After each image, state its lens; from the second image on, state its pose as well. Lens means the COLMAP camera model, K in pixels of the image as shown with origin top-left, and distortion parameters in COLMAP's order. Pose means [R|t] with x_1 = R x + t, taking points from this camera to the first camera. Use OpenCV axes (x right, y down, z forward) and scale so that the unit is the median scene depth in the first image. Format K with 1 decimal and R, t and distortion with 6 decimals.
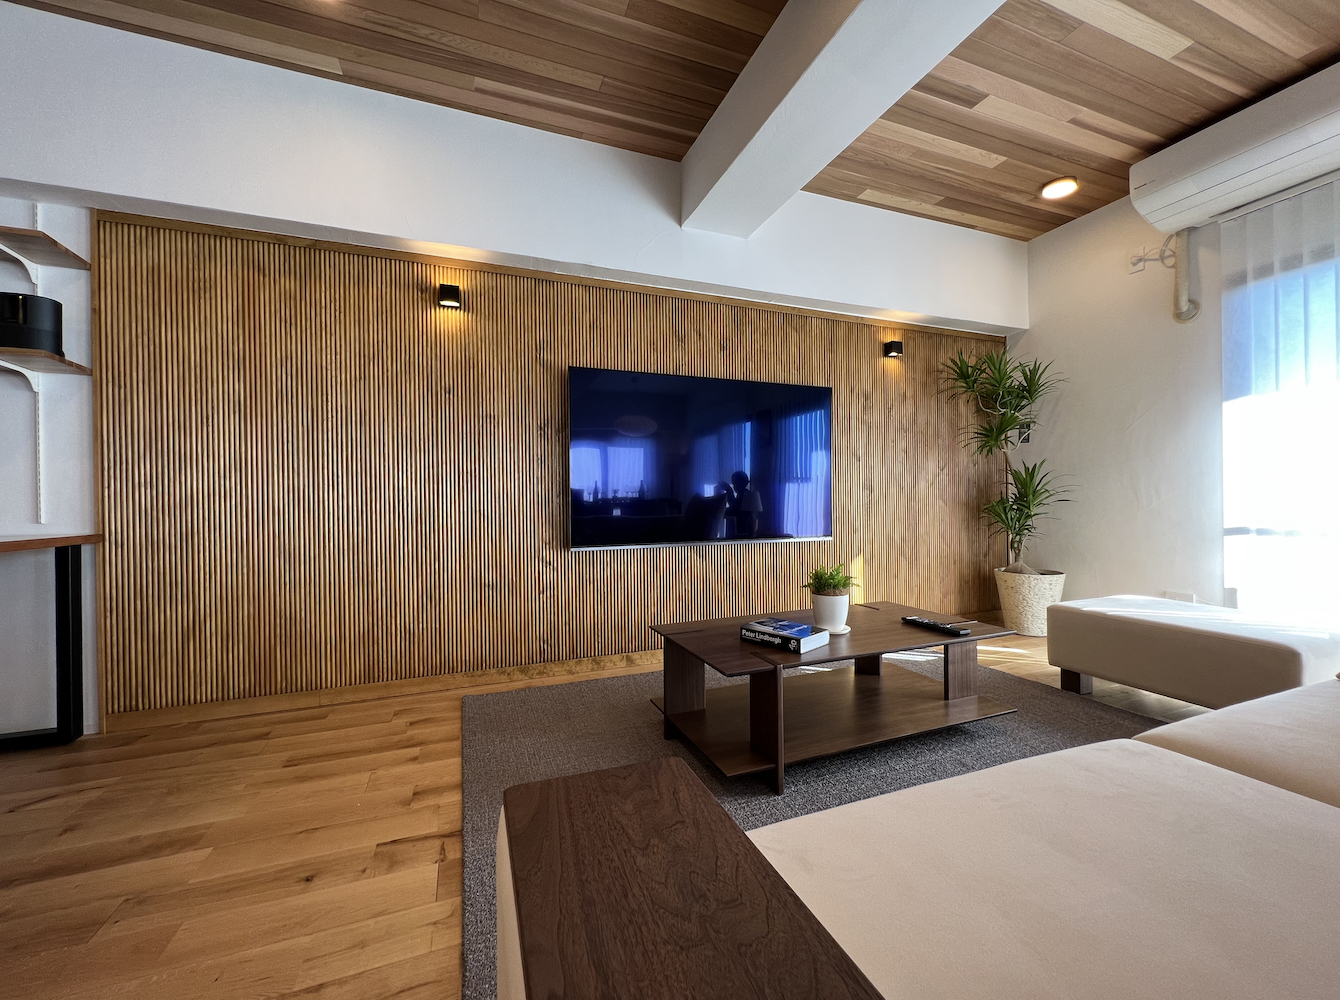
lens RADIAL K [[538.8, 0, 672.4], [0, 538.8, 502.8], [0, 0, 1]] dist [-0.000163, -0.000009]
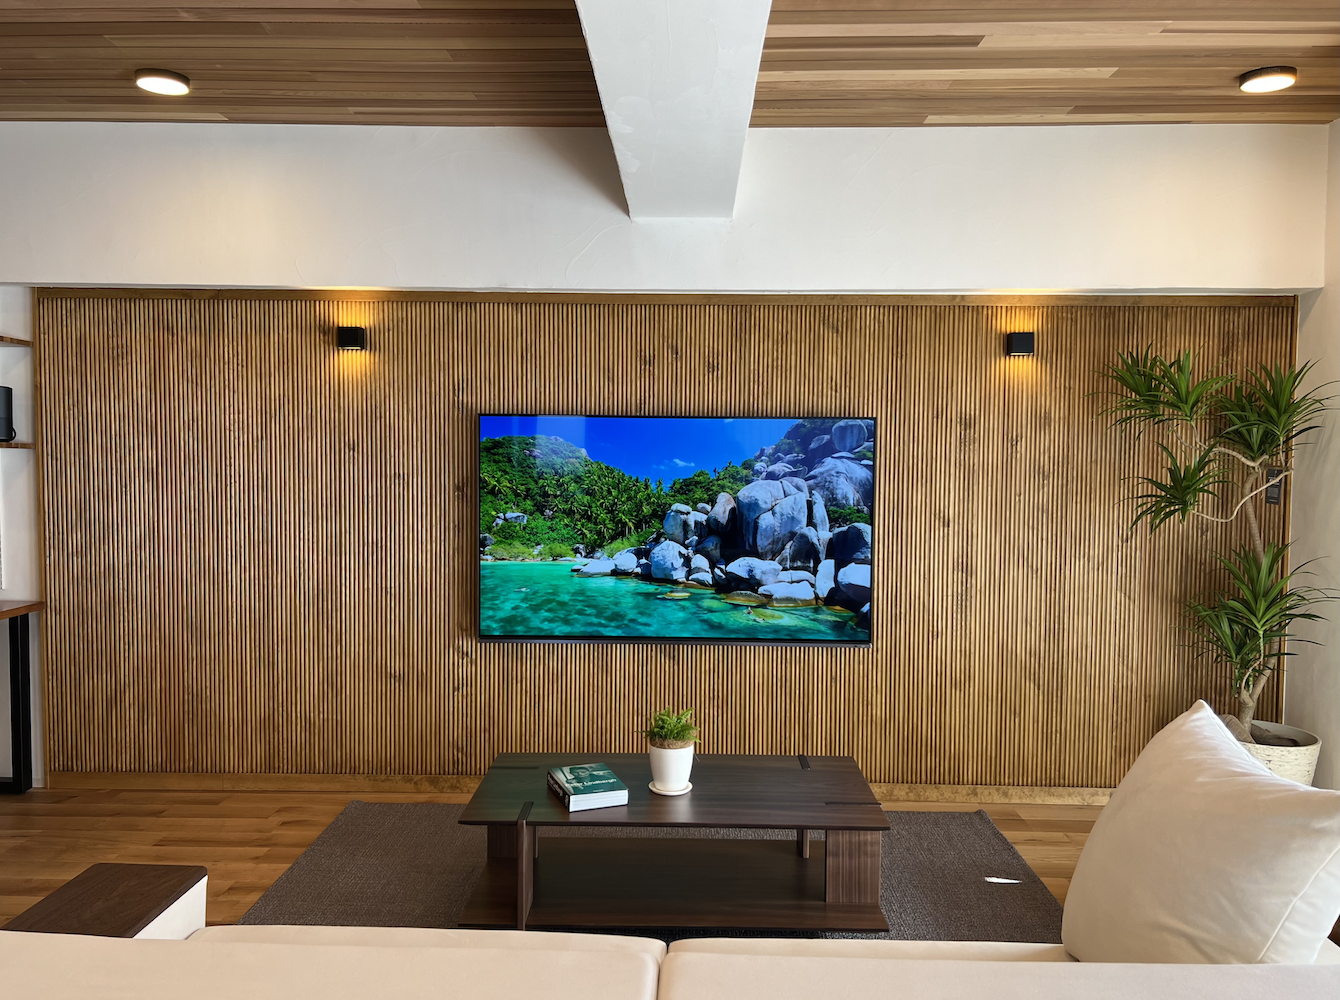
lens RADIAL K [[1057.3, 0, 668.4], [0, 1057.3, 504.6], [0, 0, 1]] dist [0.058585, -0.059309]
pose [[0.923982, 0.040354, -0.380302, 0.728164], [-0.020839, 0.998253, 0.055294, -0.232103], [0.381869, -0.043165, 0.923208, -0.388823]]
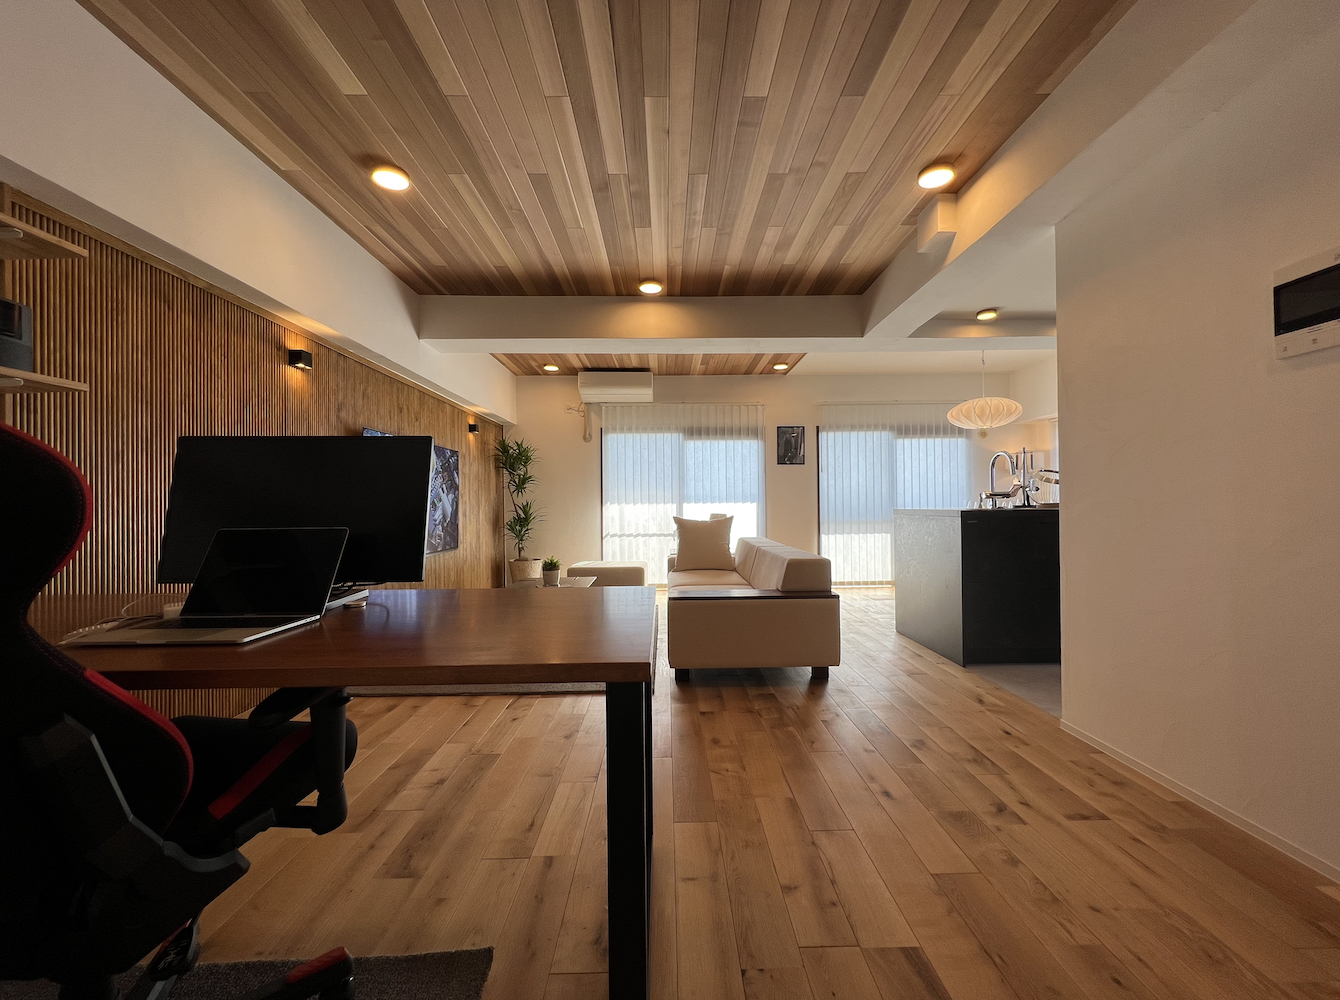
lens RADIAL K [[535.9, 0, 672.9], [0, 535.9, 499.7], [0, 0, 1]] dist [-0.001504, 0.000231]
pose [[0.349504, 0.015248, 0.936811, -1.254193], [0.010385, 0.999743, -0.020147, -0.050473], [-0.936877, 0.016770, 0.349256, -0.157127]]
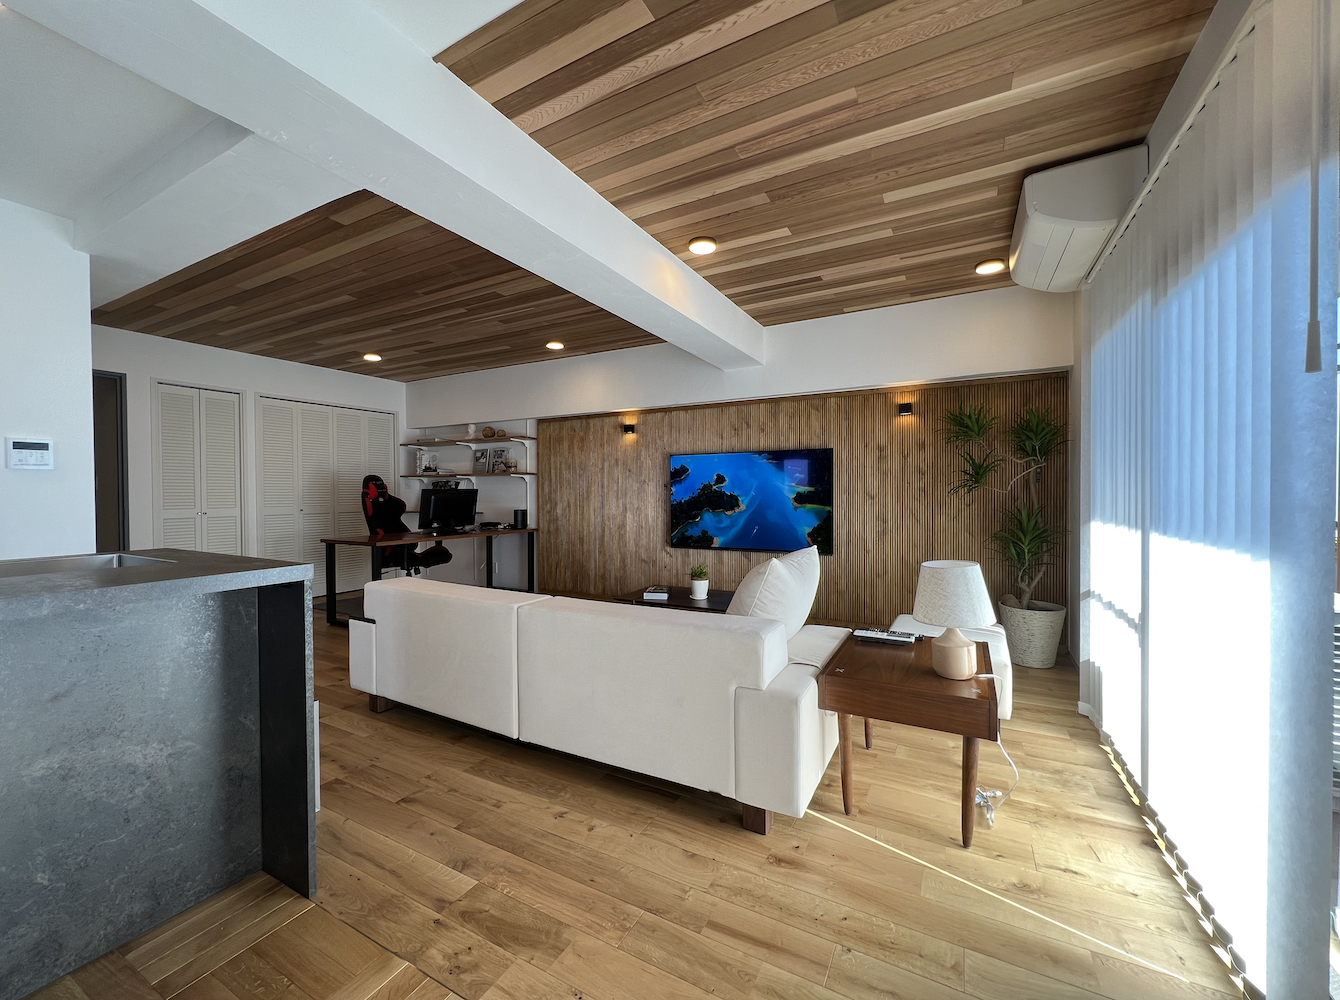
lens RADIAL K [[535.9, 0, 672.9], [0, 535.9, 499.7], [0, 0, 1]] dist [-0.001504, 0.000231]
pose [[0.649858, 0.017718, -0.759849, 1.441137], [-0.004167, 0.999796, 0.019749, -0.139778], [0.760044, -0.009668, 0.649799, -0.310639]]
